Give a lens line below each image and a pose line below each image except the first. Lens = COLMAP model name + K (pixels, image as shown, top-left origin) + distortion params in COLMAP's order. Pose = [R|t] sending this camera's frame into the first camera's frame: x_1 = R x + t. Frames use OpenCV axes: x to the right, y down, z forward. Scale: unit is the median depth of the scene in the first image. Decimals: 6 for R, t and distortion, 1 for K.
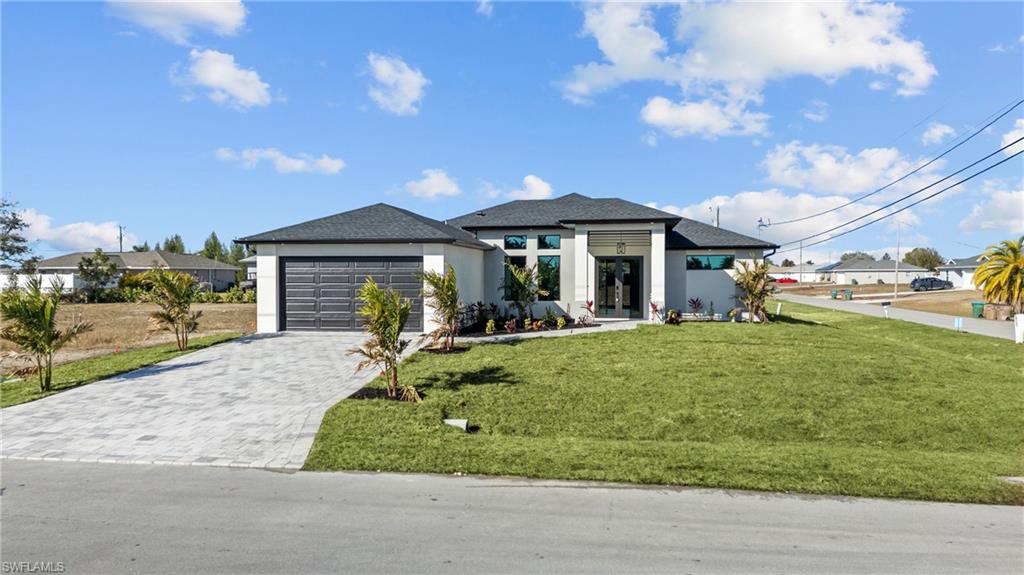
lens RADIAL K [[774.1, 0, 512.0], [0, 774.1, 287.5], [0, 0, 1]] dist [0.038998, -0.008112]
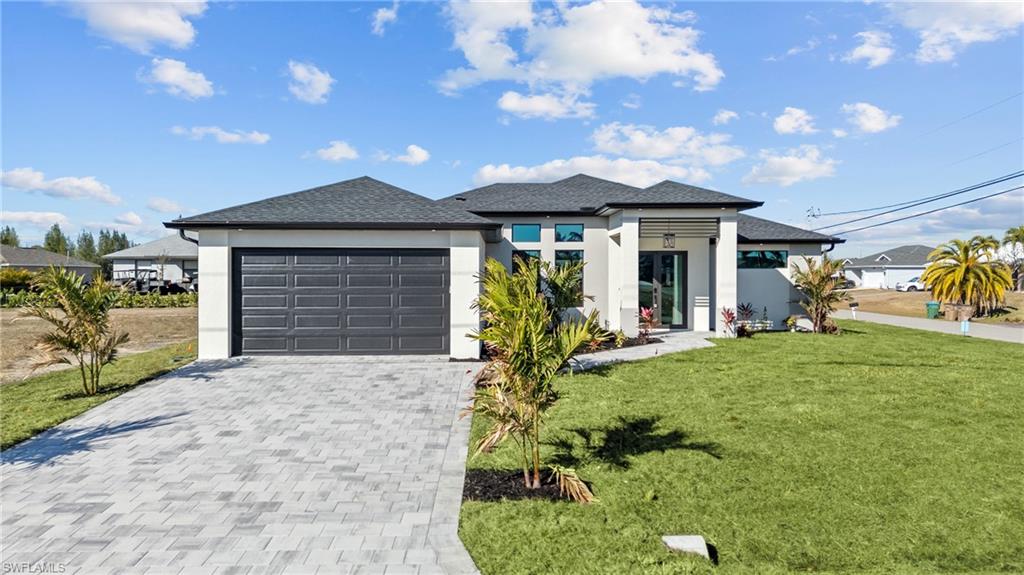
lens RADIAL K [[774.1, 0, 512.0], [0, 774.1, 287.5], [0, 0, 1]] dist [0.038998, -0.008112]
pose [[0.985485, -0.001641, 0.169753, -0.160514], [0.001264, 0.999996, 0.002327, -0.005527], [-0.169757, -0.002078, 0.985484, 0.261669]]
